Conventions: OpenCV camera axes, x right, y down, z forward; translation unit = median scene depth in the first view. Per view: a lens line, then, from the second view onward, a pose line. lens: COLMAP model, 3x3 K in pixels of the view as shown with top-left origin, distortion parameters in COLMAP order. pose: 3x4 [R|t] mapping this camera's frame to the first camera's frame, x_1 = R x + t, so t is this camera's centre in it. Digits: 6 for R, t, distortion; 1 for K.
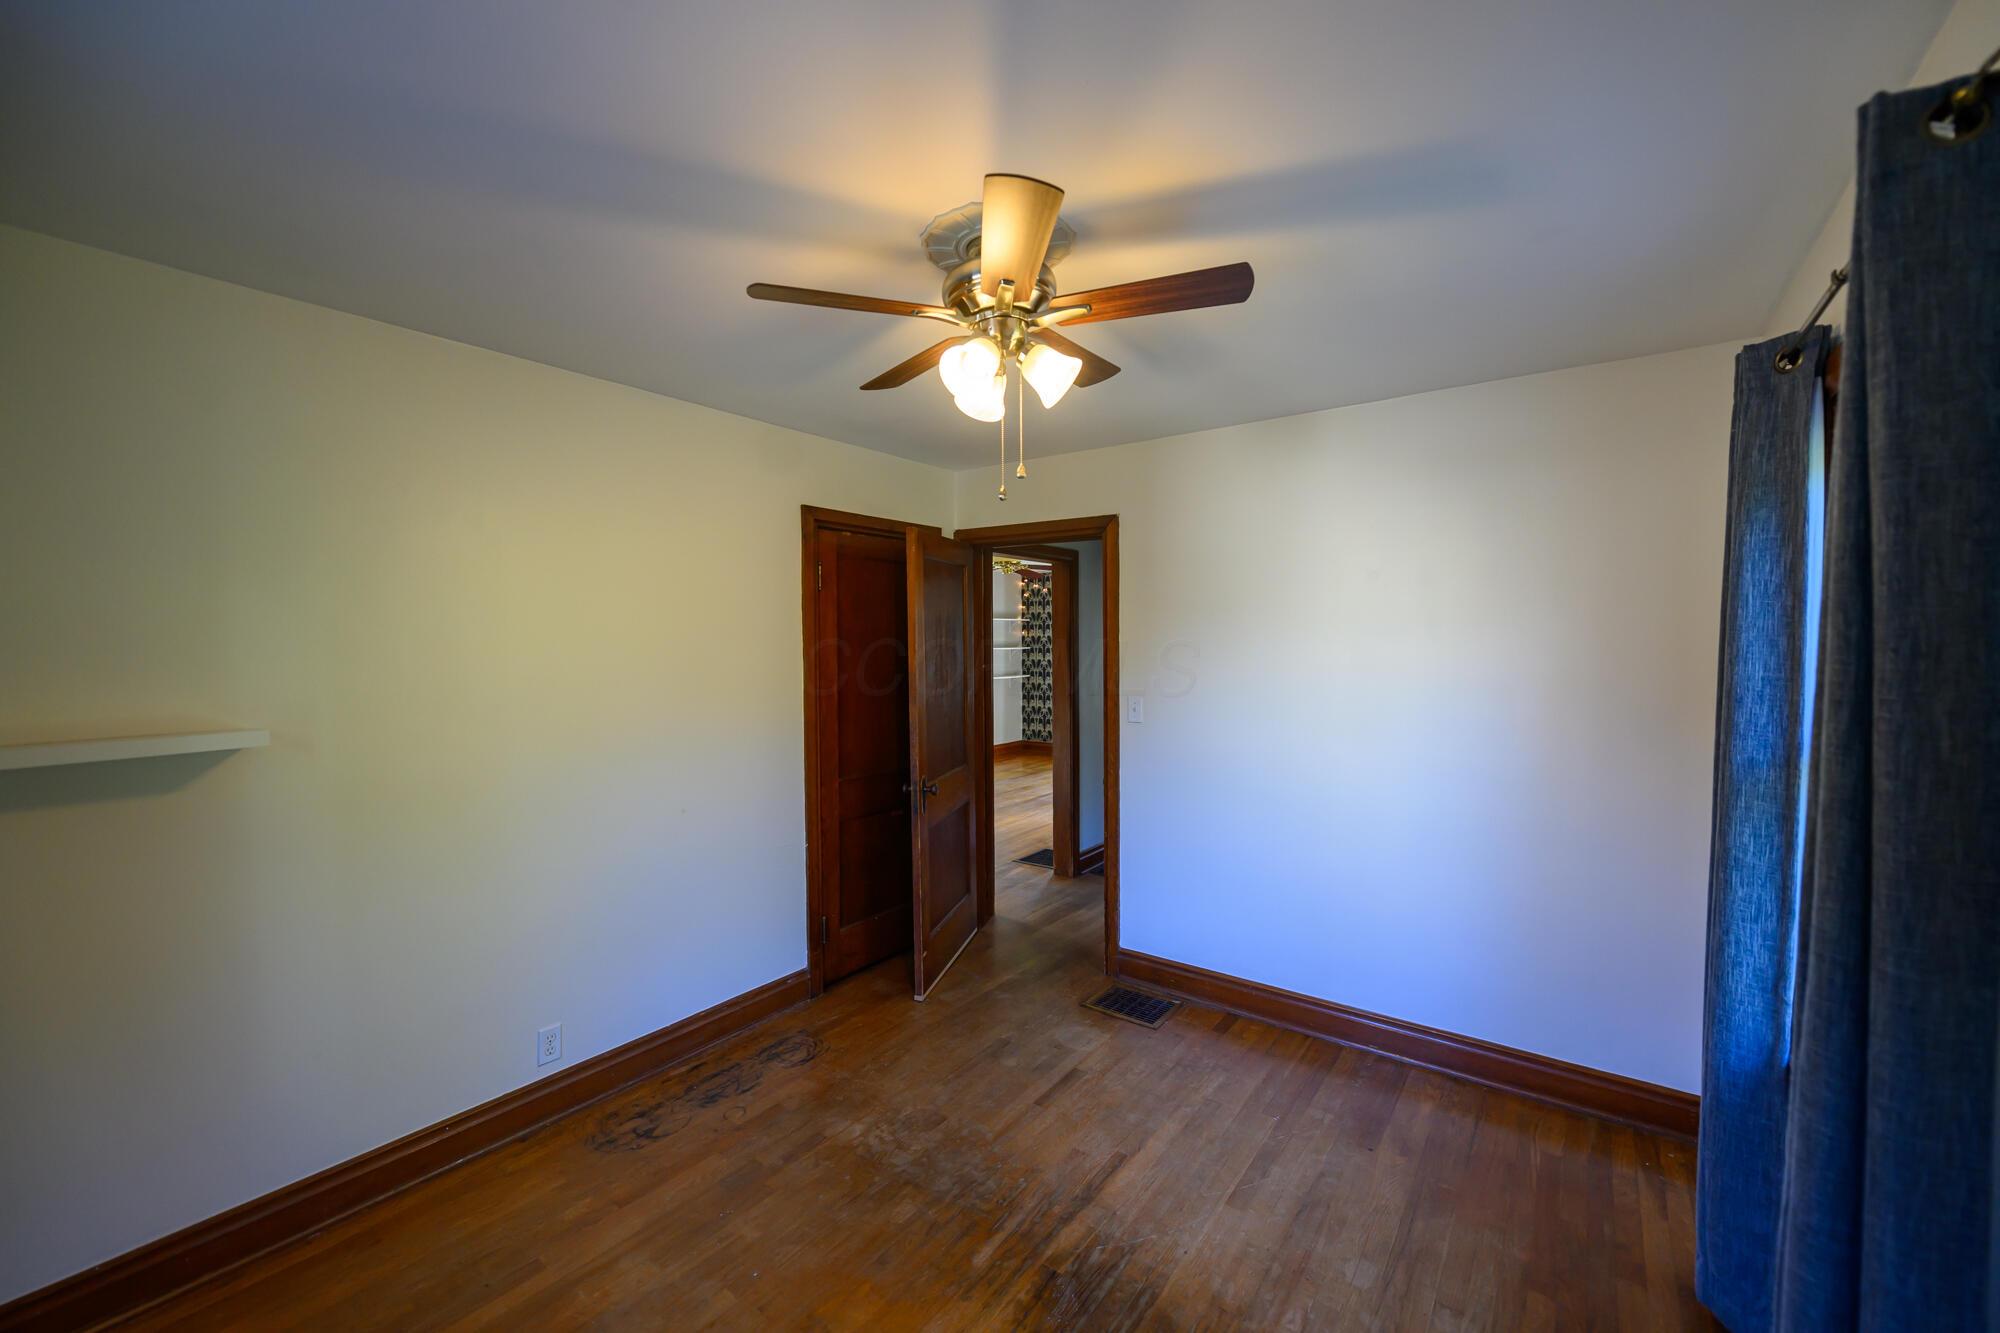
lens RADIAL K [[784.3, 0, 1000.0], [0, 784.3, 666.5], [0, 0, 1]] dist [0.000928, 0.000029]
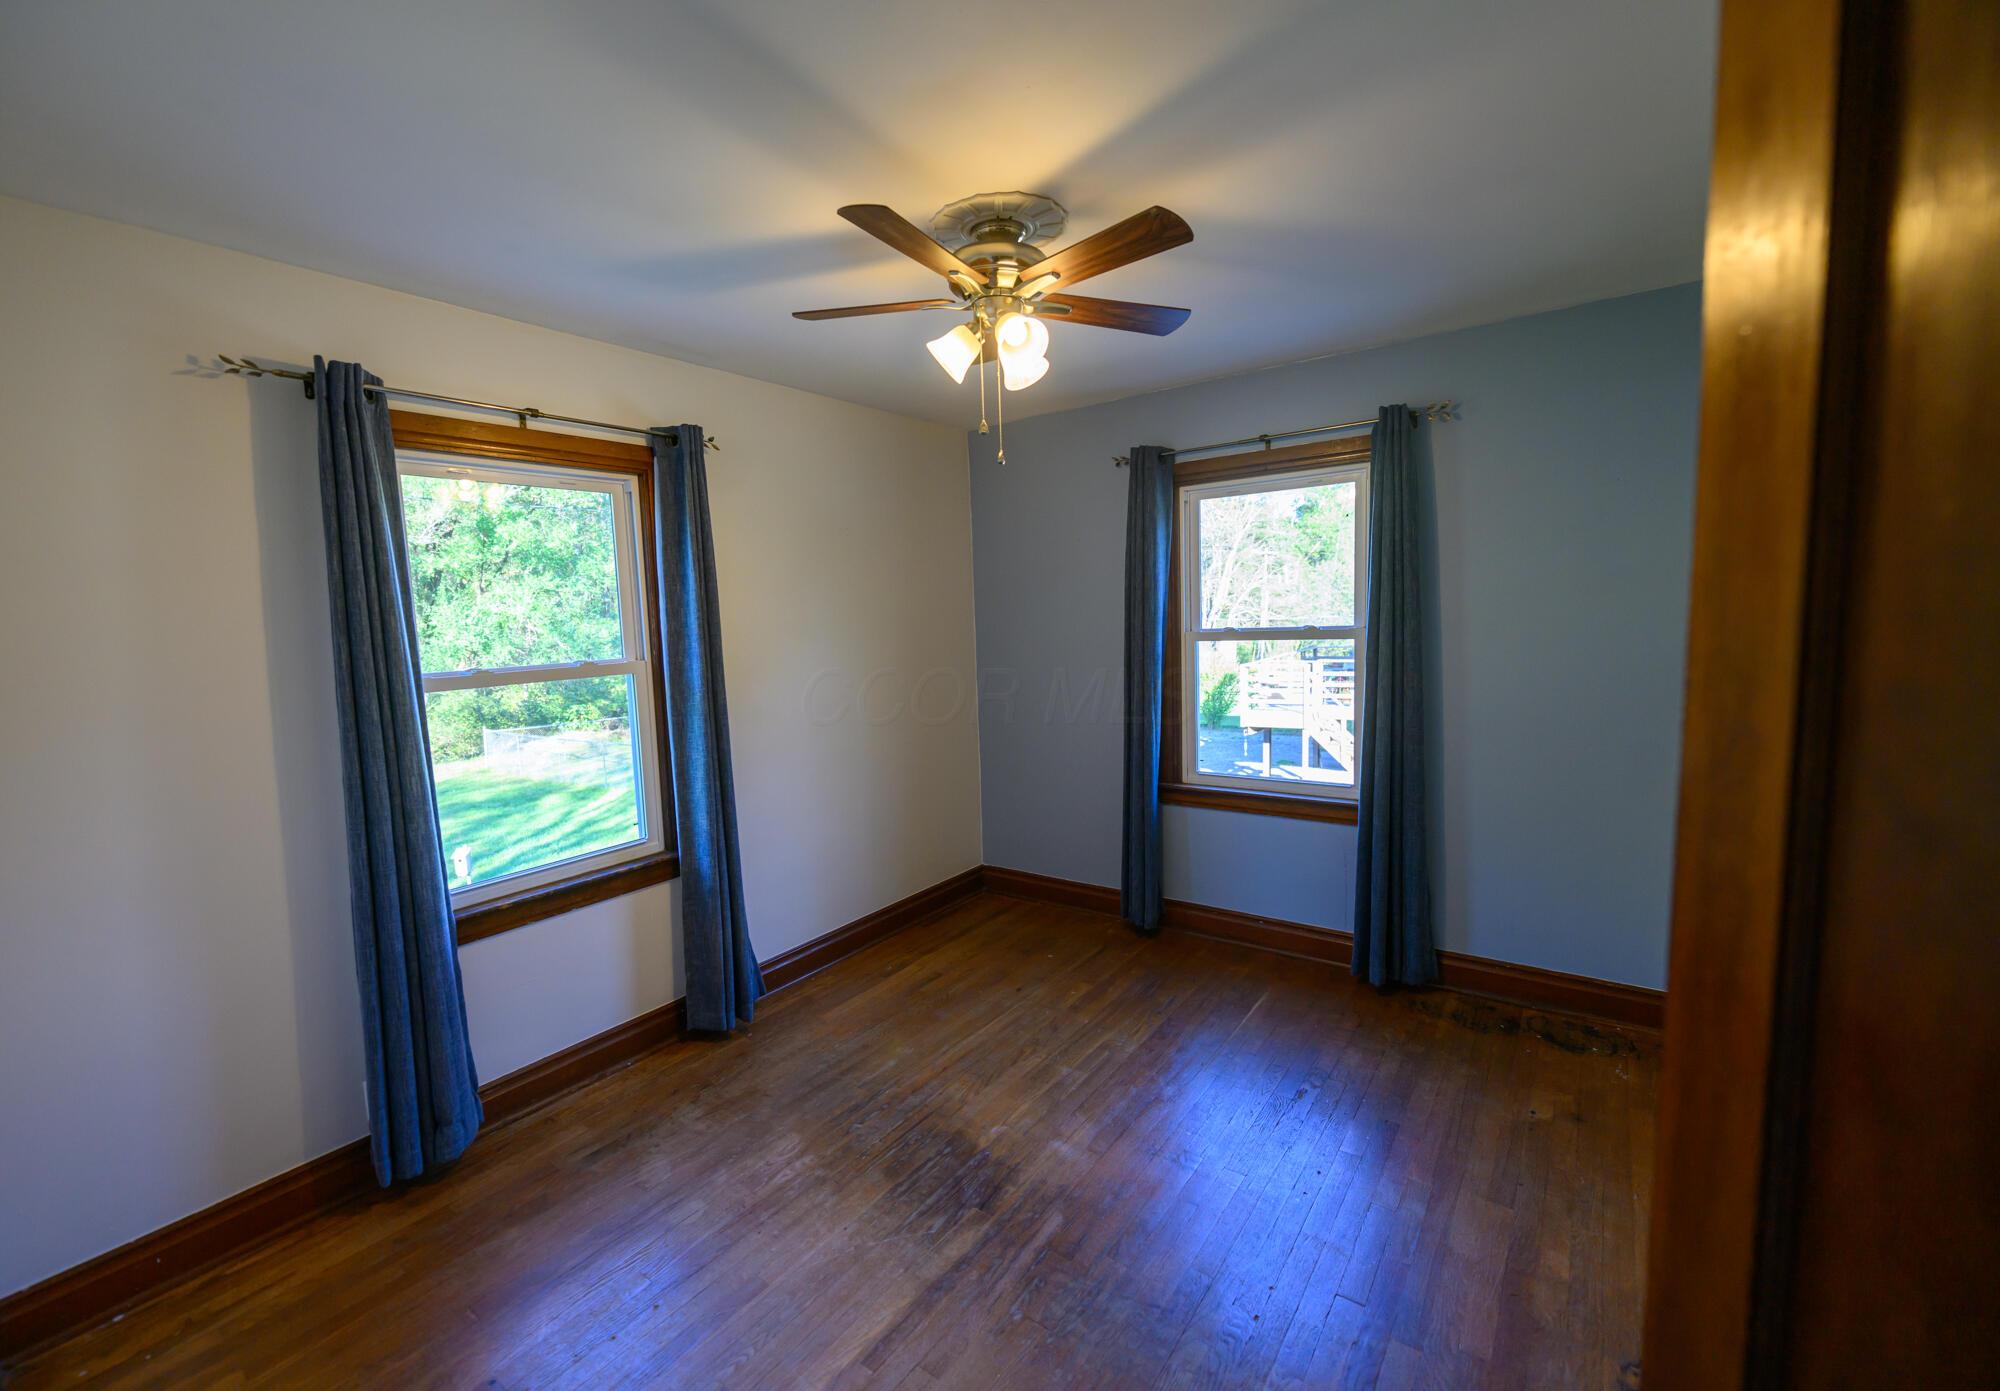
lens RADIAL K [[831.5, 0, 954.3], [0, 831.5, 694.7], [0, 0, 1]] dist [-0.000672, -0.000111]
pose [[-0.998924, 0.042141, 0.019361, 0.050356], [0.044379, 0.989806, 0.135331, -0.041348], [-0.013461, 0.136044, -0.990611, 1.824323]]
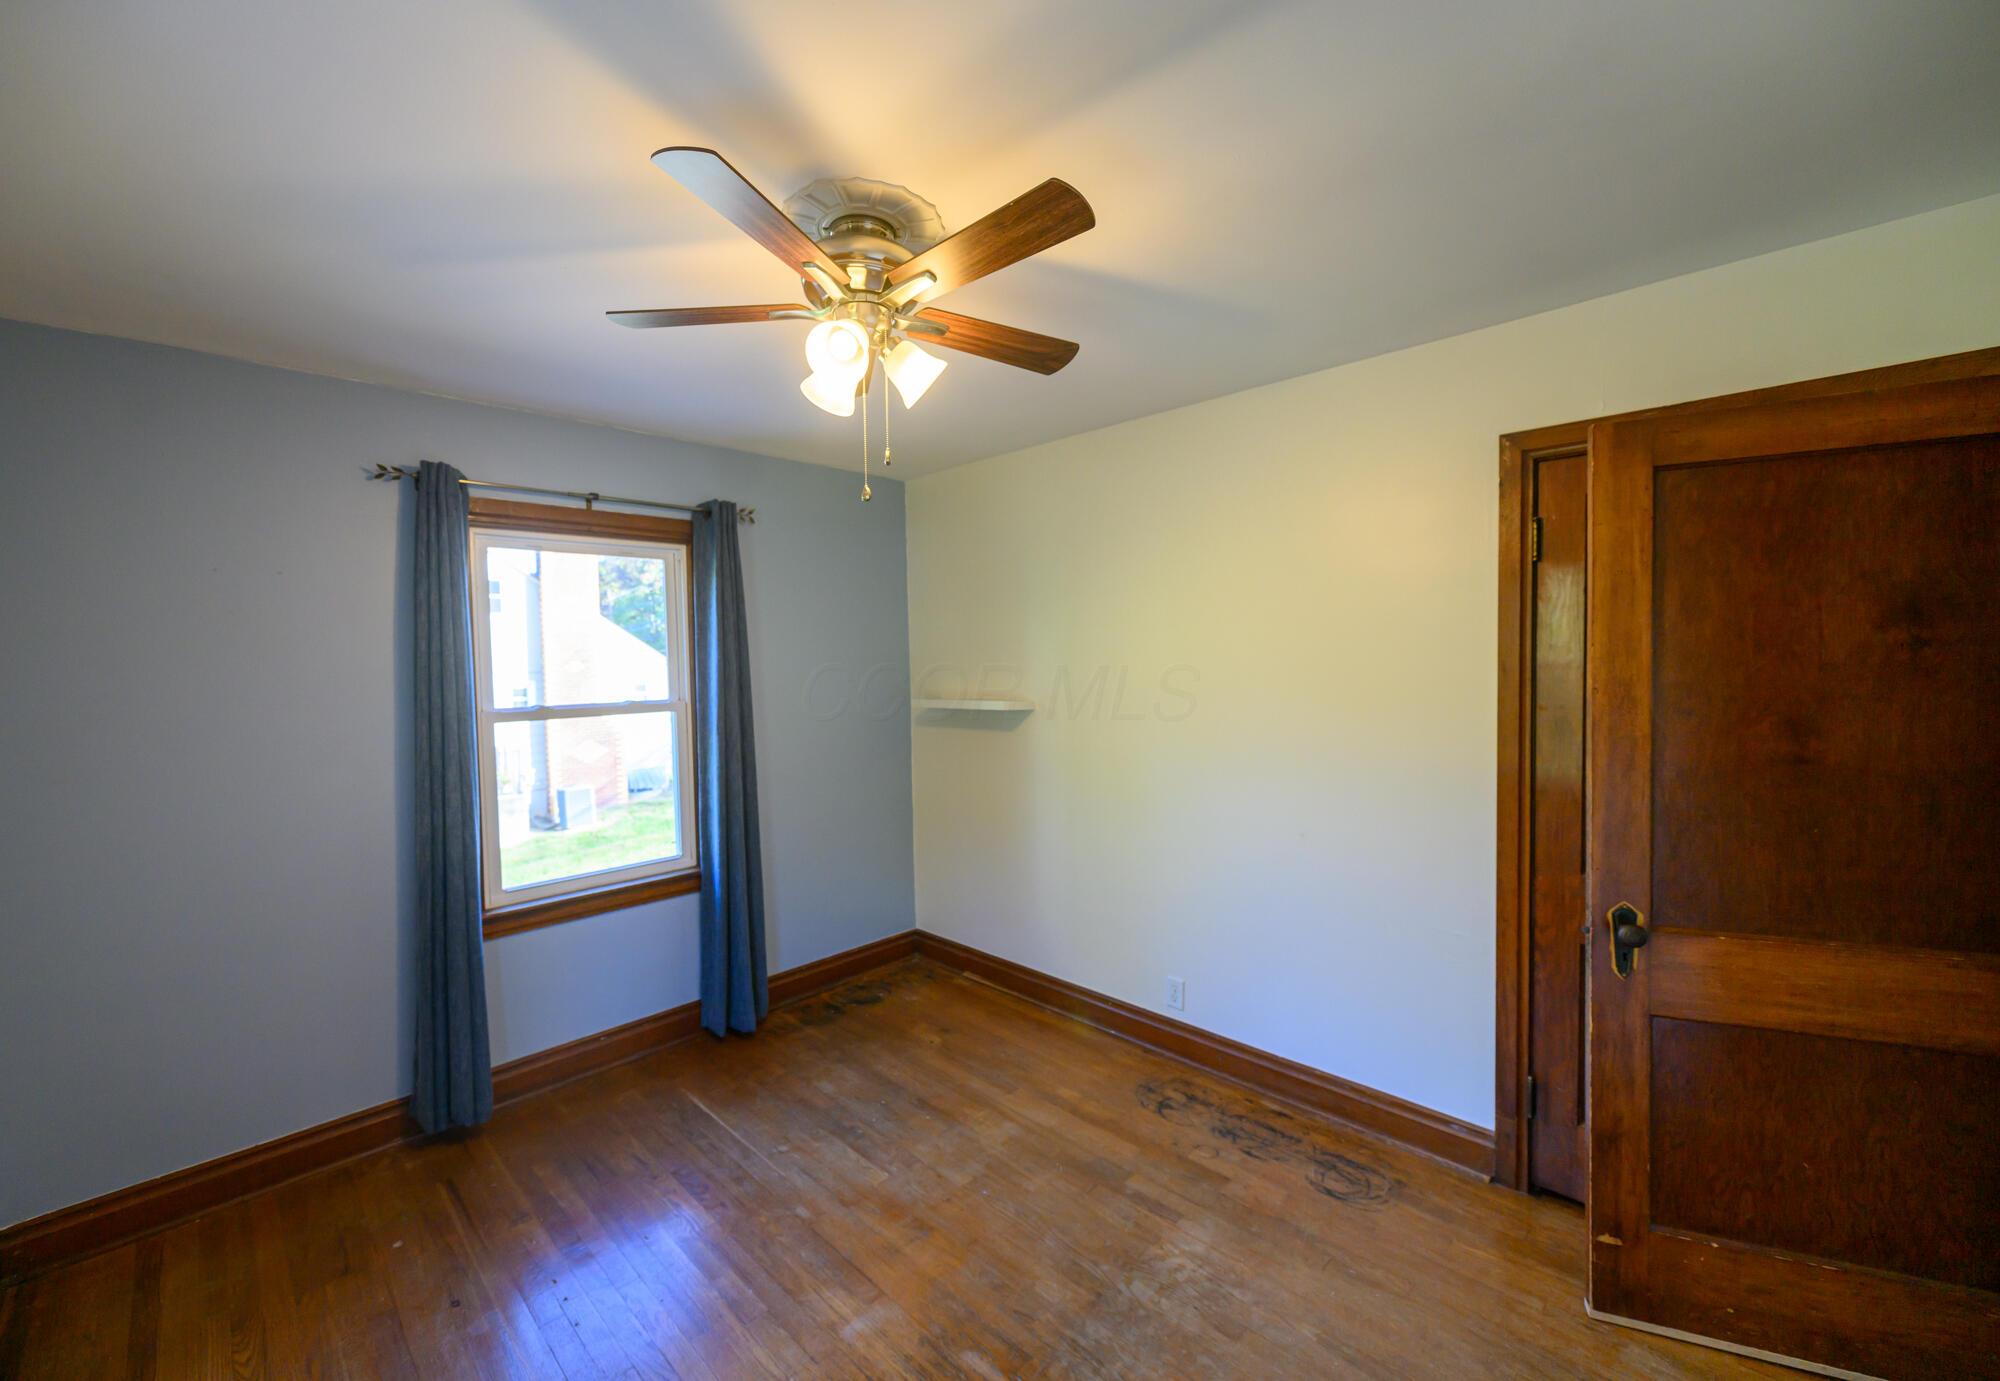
lens RADIAL K [[807.5, 0, 966.1], [0, 807.5, 687.7], [0, 0, 1]] dist [0.000635, -0.000098]
pose [[-0.152779, 0.044775, -0.987246, 0.776578], [-0.016932, 0.998708, 0.047915, -0.030610], [0.988115, 0.024036, -0.151824, 1.042829]]
